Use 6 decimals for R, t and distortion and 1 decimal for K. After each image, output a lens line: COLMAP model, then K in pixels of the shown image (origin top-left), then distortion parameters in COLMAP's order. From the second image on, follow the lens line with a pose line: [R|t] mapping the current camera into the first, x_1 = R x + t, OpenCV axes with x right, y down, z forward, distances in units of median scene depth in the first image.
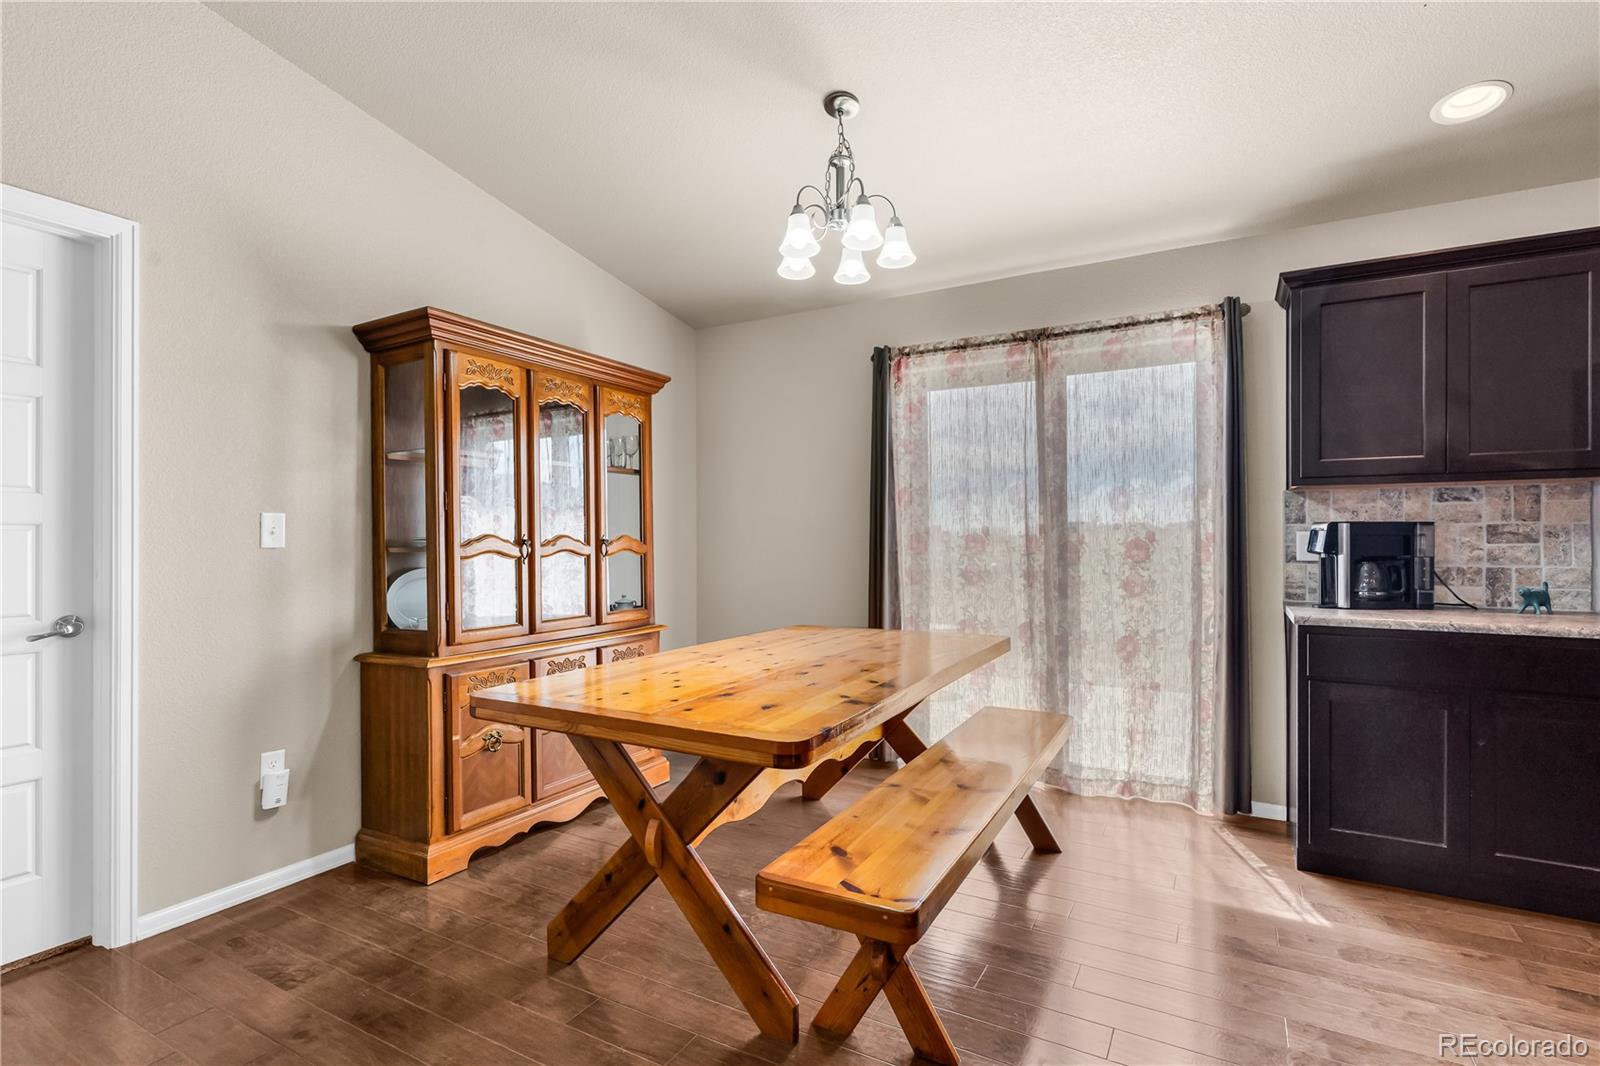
lens RADIAL K [[760.2, 0, 808.6], [0, 760.2, 536.9], [0, 0, 1]] dist [-0.003163, 0.000033]
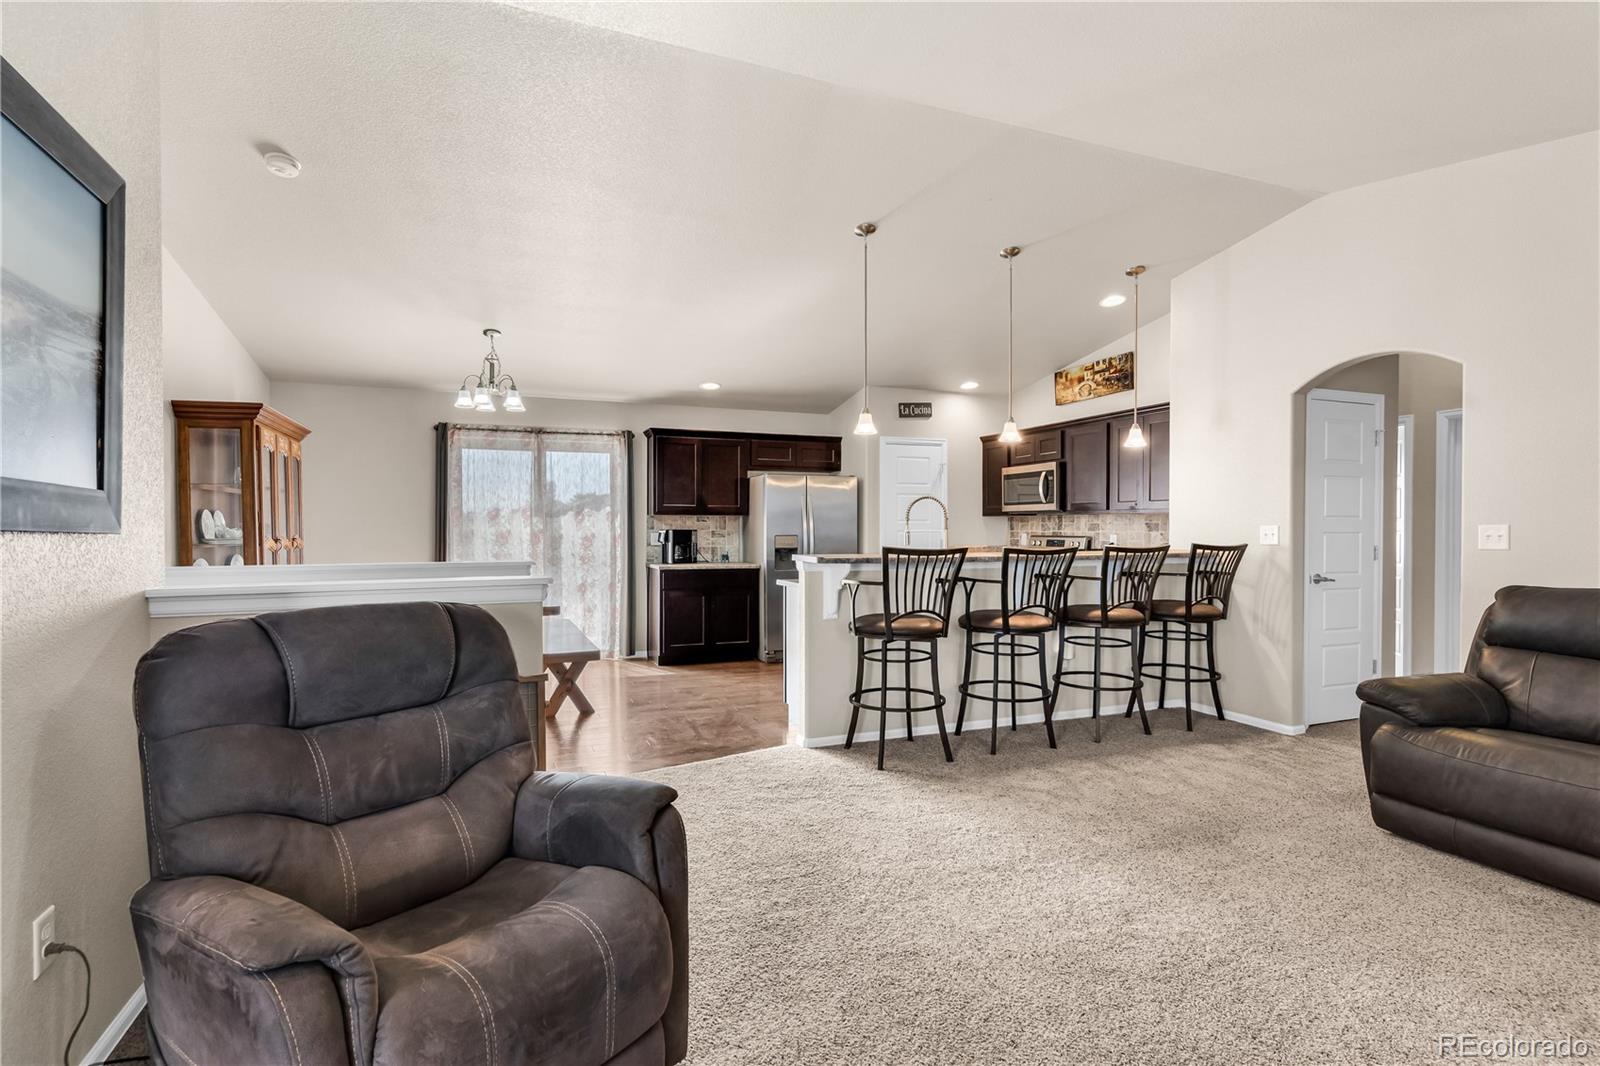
lens RADIAL K [[760.2, 0, 798.1], [0, 760.2, 537.0], [0, 0, 1]] dist [-0.003163, 0.000033]
pose [[0.639392, -0.004701, 0.768867, -0.940697], [-0.004274, 0.999944, 0.009669, -0.021357], [-0.768869, -0.009469, 0.639336, -0.916197]]
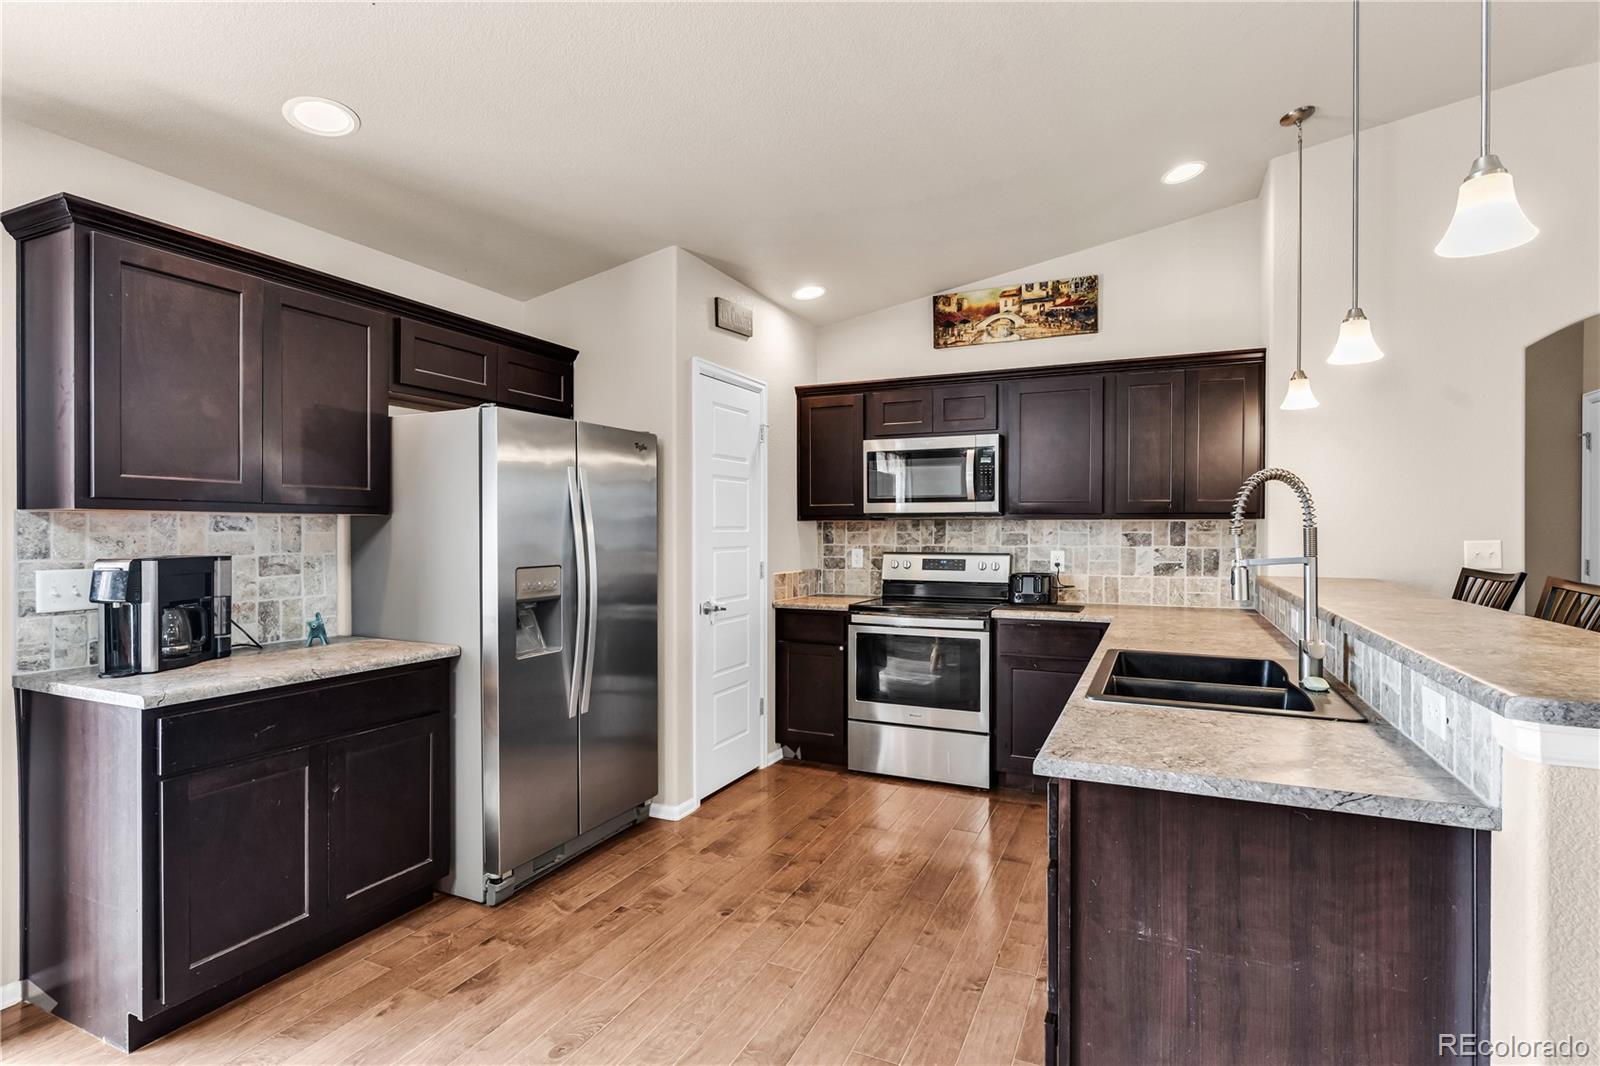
lens RADIAL K [[785.0, 0, 801.8], [0, 785.0, 533.4], [0, 0, 1]] dist [-0.002116, 0.000979]
pose [[-0.067689, -0.000637, 0.997706, -0.121680], [-0.000212, 1.000000, 0.000624, -0.044713], [-0.997706, -0.000170, -0.067689, 0.386440]]
